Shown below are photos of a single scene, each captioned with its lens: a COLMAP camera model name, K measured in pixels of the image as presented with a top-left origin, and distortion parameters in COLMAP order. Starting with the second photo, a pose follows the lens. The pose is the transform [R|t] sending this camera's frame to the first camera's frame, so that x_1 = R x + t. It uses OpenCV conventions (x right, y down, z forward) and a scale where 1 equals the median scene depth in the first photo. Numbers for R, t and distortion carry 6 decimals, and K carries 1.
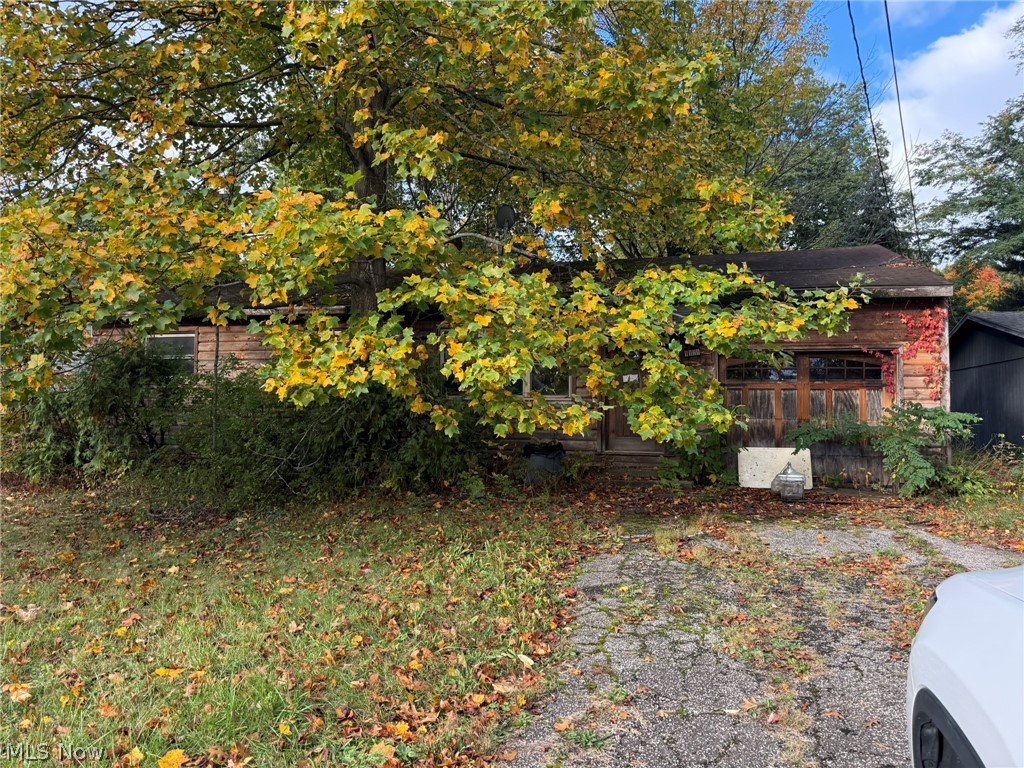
lens RADIAL K [[712.7, 0, 535.2], [0, 712.7, 378.1], [0, 0, 1]] dist [0.073390, -0.065620]
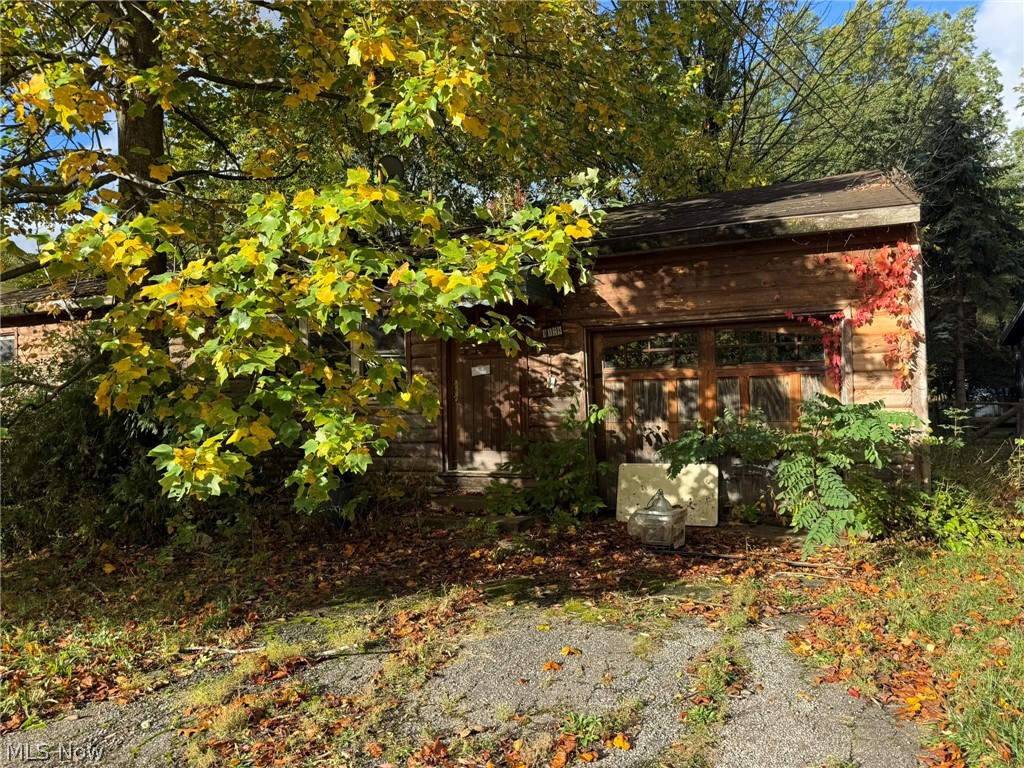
lens RADIAL K [[701.9, 0, 512.0], [0, 701.9, 384.0], [0, 0, 1]] dist [0.005498, 0.000376]
pose [[0.984063, -0.034734, -0.174392, 0.239259], [0.040824, 0.998671, 0.031452, -0.005521], [0.173068, -0.038070, 0.984174, 0.246072]]
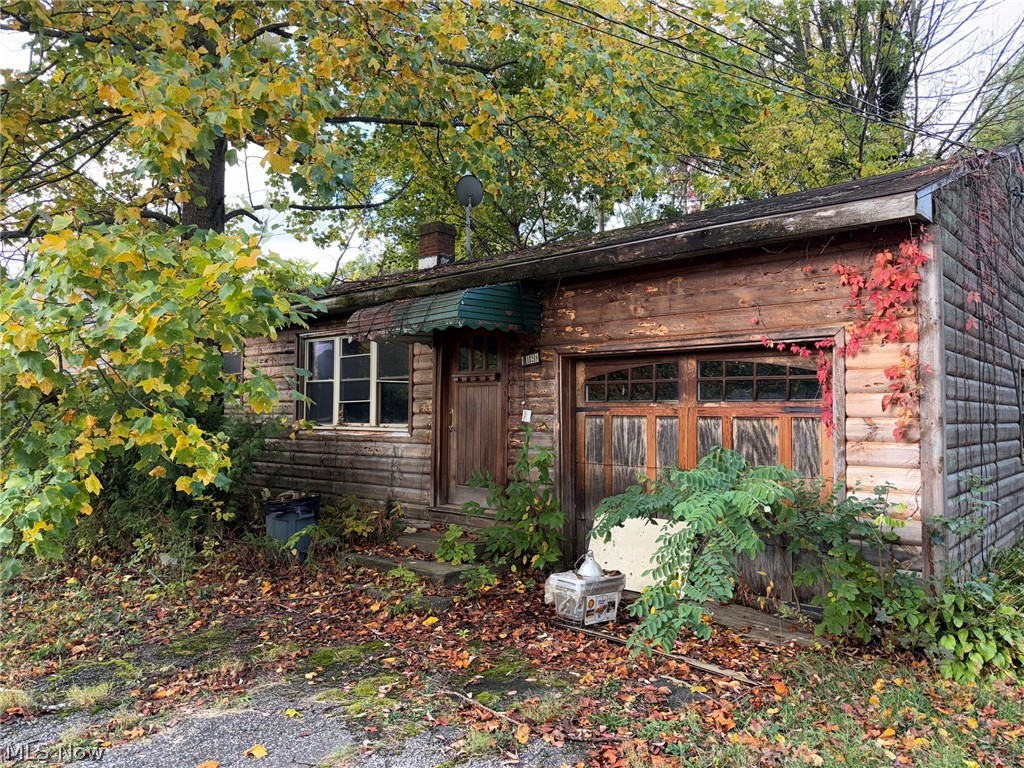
lens RADIAL K [[701.9, 0, 512.0], [0, 701.9, 384.0], [0, 0, 1]] dist [0.005498, 0.000376]
pose [[0.888124, -0.024710, -0.458939, 0.395484], [0.025573, 0.999664, -0.004336, -0.008951], [0.458892, -0.007886, 0.888457, 0.353159]]
